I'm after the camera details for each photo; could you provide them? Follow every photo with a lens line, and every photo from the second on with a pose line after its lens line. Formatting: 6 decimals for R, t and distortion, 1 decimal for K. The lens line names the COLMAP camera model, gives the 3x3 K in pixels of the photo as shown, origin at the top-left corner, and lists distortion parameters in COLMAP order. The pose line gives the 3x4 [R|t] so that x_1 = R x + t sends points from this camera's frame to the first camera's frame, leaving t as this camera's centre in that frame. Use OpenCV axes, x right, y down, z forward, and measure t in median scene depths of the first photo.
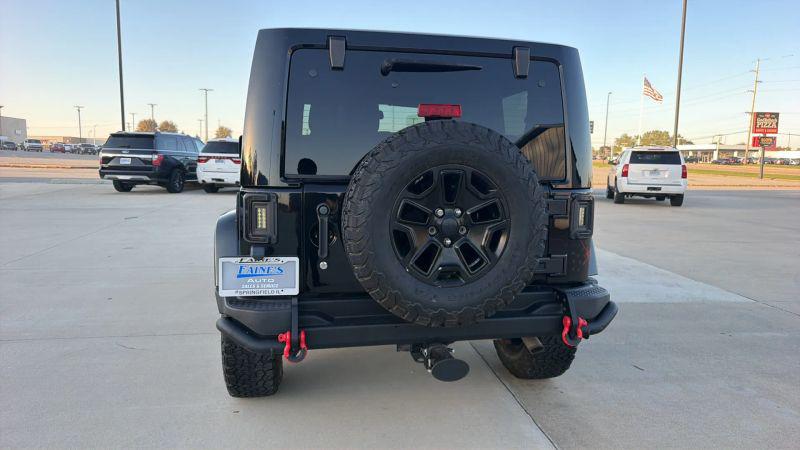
lens RADIAL K [[540.8, 0, 400.6], [0, 540.8, 223.1], [0, 0, 1]] dist [0.047954, -0.064150]
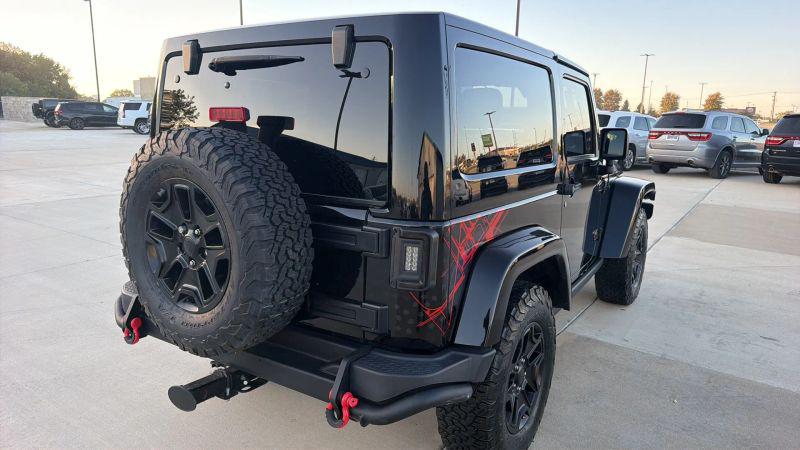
lens RADIAL K [[540.8, 0, 402.0], [0, 540.8, 222.9], [0, 0, 1]] dist [0.047954, -0.064150]
pose [[0.718498, 0.127414, -0.683759, 0.855091], [-0.088593, 0.991835, 0.091729, -0.130598], [0.689864, -0.005331, 0.723920, 0.518111]]
